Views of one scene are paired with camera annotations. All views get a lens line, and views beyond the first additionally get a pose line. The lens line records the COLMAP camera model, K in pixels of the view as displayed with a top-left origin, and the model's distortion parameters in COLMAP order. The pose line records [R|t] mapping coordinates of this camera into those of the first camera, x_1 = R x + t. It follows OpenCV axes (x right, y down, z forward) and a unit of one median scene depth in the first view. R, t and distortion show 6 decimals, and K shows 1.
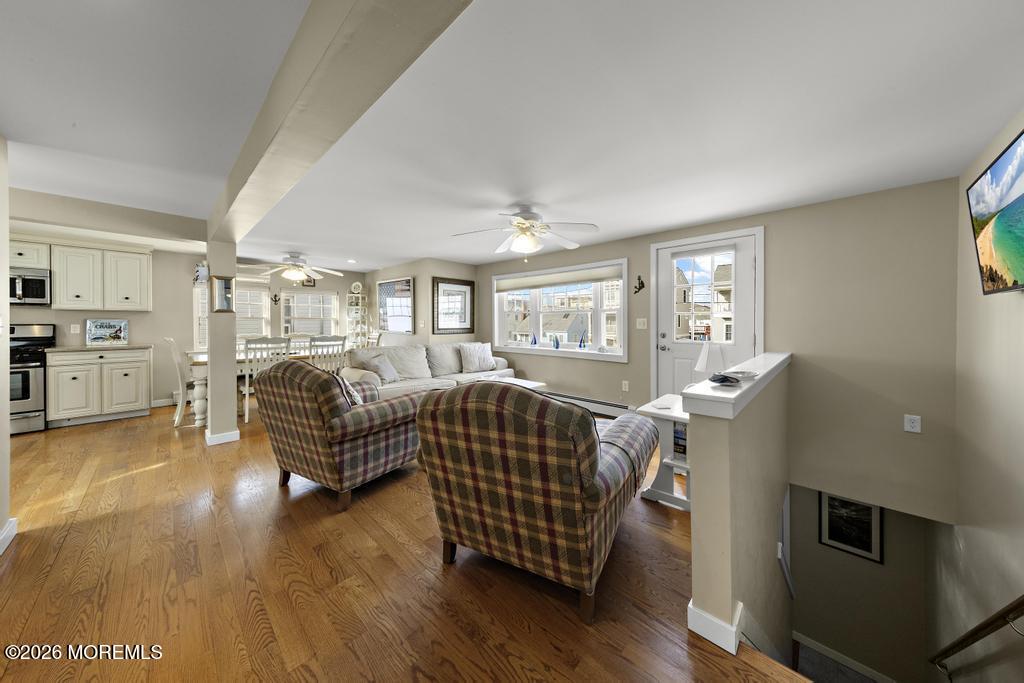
lens RADIAL K [[334.2, 0, 520.7], [0, 334.2, 322.0], [0, 0, 1]] dist [0.000611, 0.000055]
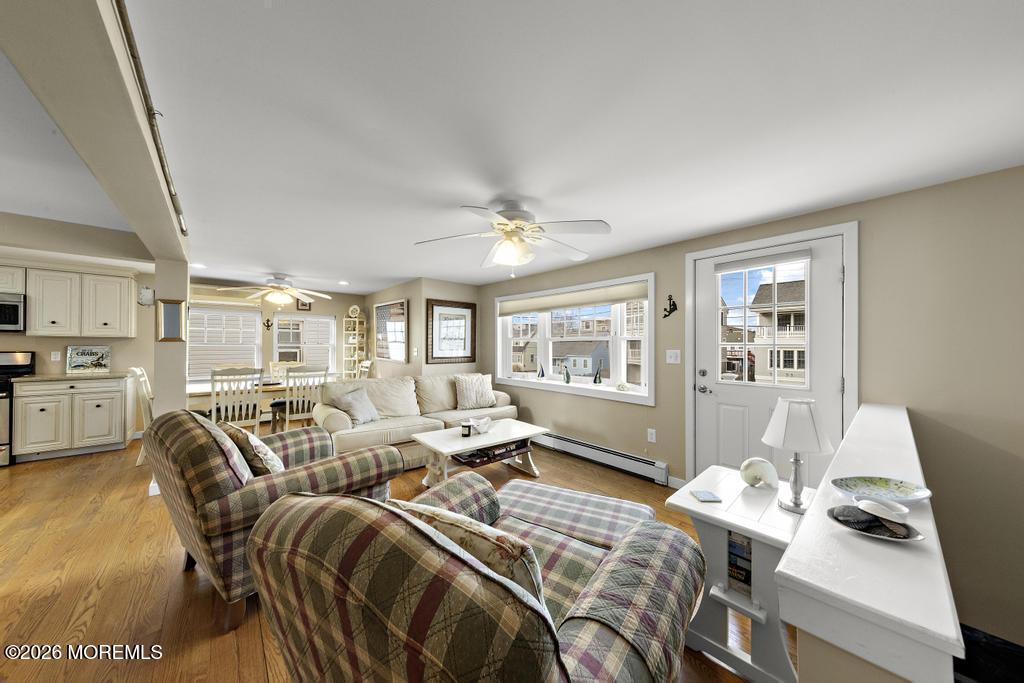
lens RADIAL K [[333.9, 0, 512.0], [0, 333.9, 341.5], [0, 0, 1]] dist [0.000931, -0.000025]
pose [[0.994807, 0.004281, -0.101694, 0.061392], [-0.005150, 0.999952, -0.008283, -0.019385], [0.101654, 0.008764, 0.994781, 0.172359]]
